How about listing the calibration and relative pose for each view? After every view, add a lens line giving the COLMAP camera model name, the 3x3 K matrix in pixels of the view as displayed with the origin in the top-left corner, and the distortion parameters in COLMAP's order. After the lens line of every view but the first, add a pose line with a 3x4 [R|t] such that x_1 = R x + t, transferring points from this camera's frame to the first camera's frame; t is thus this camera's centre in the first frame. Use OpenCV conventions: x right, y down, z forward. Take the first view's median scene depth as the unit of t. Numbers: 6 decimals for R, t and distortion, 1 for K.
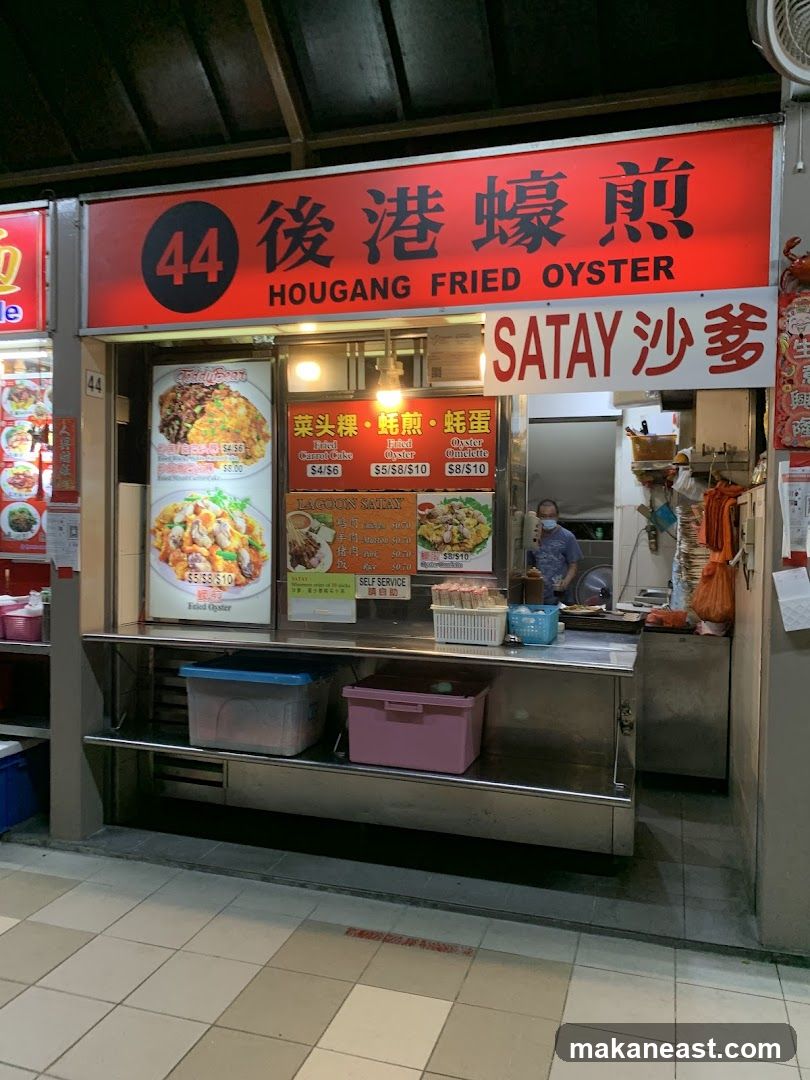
lens RADIAL K [[821.2, 0, 424.8], [0, 821.2, 542.9], [0, 0, 1]] dist [0.182338, -0.517576]
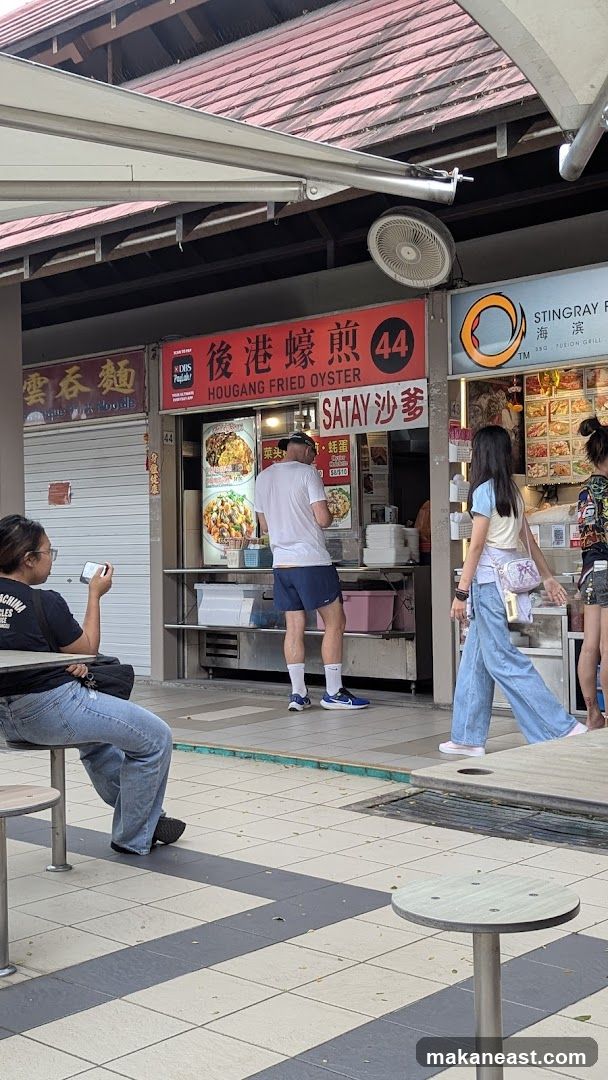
lens RADIAL K [[1338.4, 0, 304.0], [0, 1338.4, 540.0], [0, 0, 1]] dist [0.193071, -0.005446]
pose [[0.899973, -0.032913, -0.434702, 1.211536], [0.018535, 0.999133, -0.037275, 0.160901], [0.435552, 0.025489, 0.899803, -1.620648]]
